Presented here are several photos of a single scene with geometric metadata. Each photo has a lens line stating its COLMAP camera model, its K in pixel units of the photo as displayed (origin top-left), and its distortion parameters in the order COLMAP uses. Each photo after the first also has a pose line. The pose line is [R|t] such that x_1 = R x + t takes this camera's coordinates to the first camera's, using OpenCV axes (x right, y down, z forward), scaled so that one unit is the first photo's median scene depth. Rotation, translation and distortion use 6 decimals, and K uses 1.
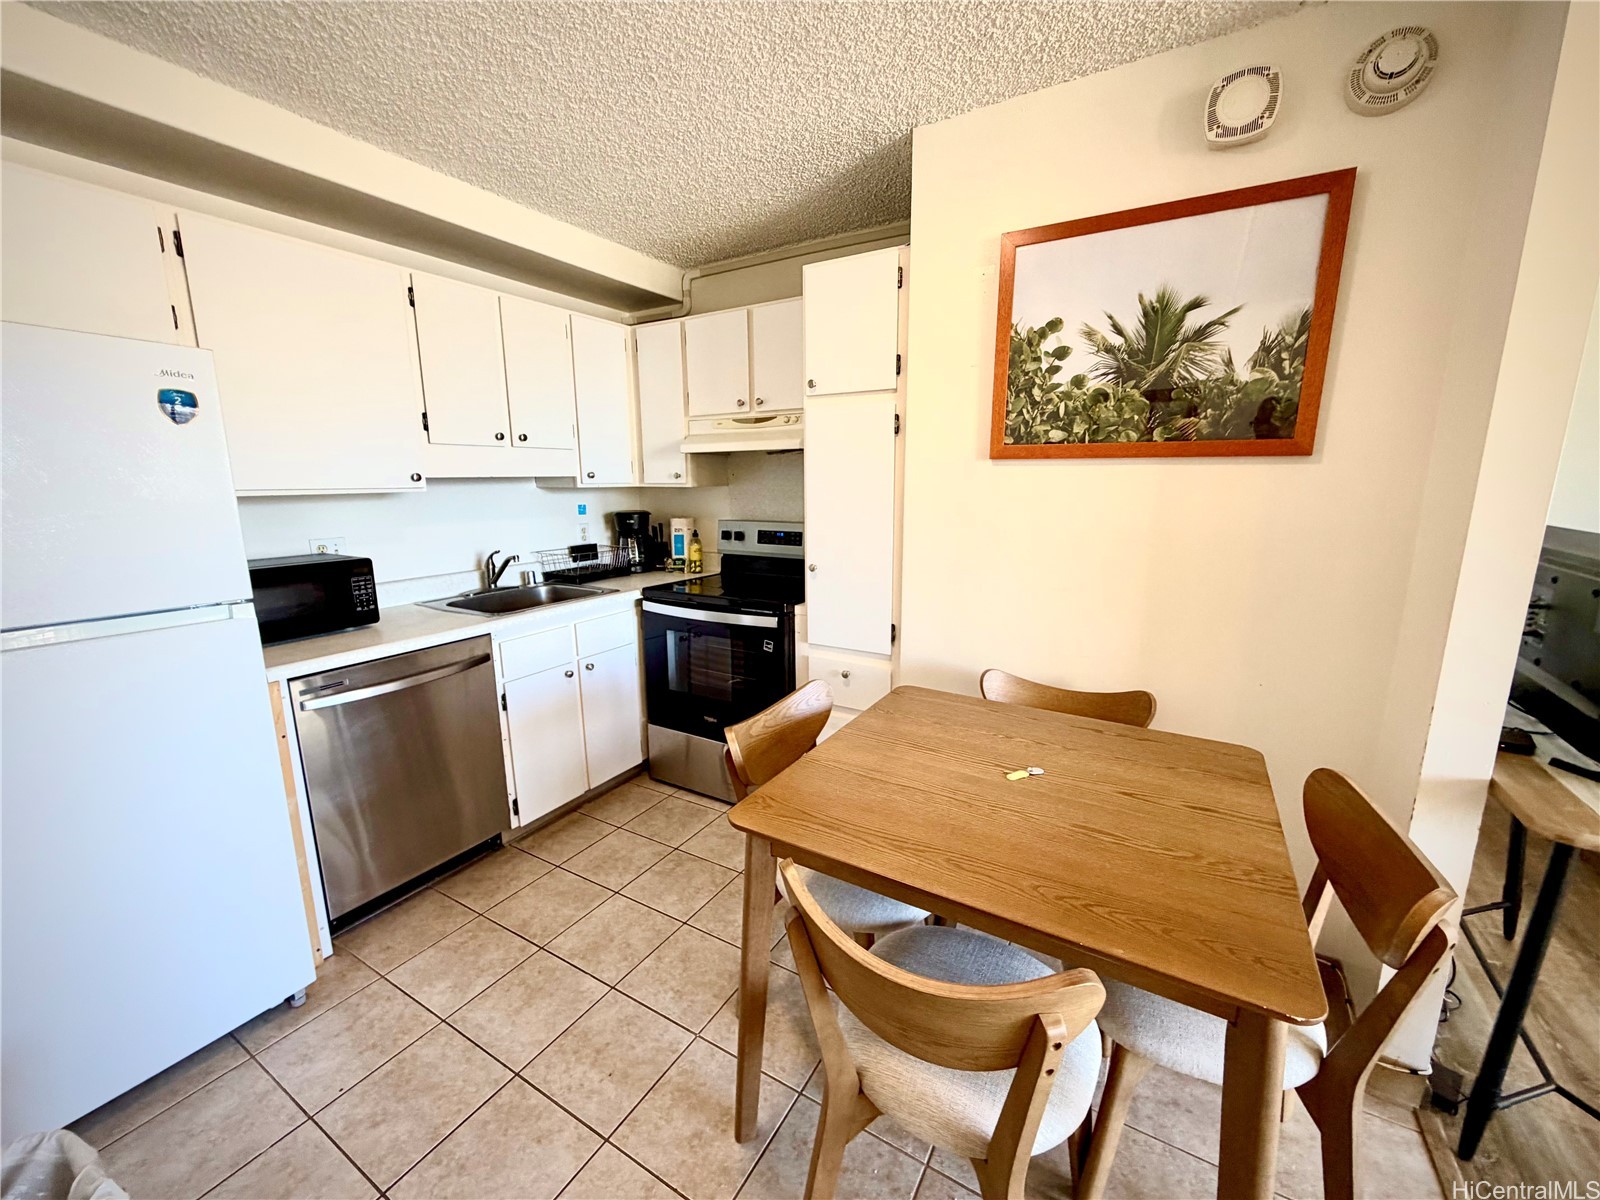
lens RADIAL K [[636.6, 0, 798.3], [0, 636.6, 602.5], [0, 0, 1]] dist [-0.001278, 0.000279]
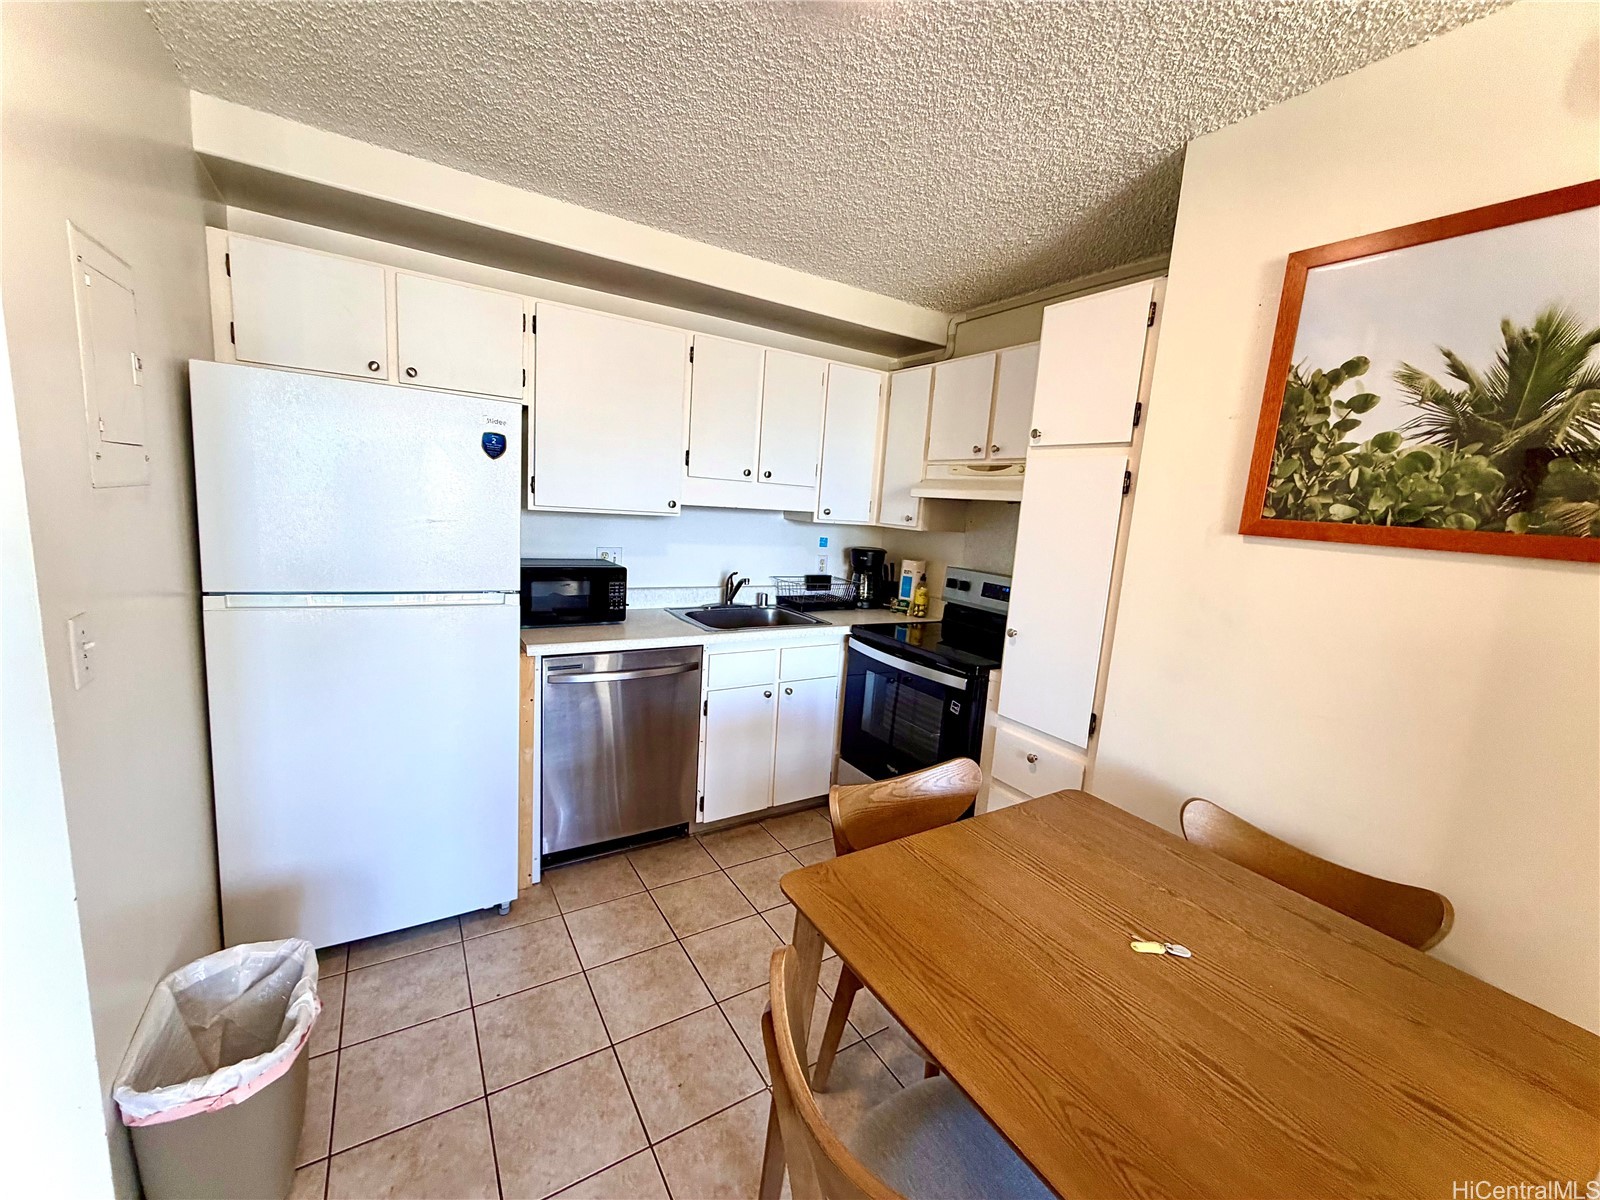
lens RADIAL K [[636.6, 0, 798.3], [0, 636.6, 602.5], [0, 0, 1]] dist [-0.001278, 0.000279]
pose [[0.887492, 0.137676, -0.439777, 0.169781], [-0.159692, 0.987078, -0.013254, -0.042800], [0.432269, 0.081991, 0.898009, 0.061436]]
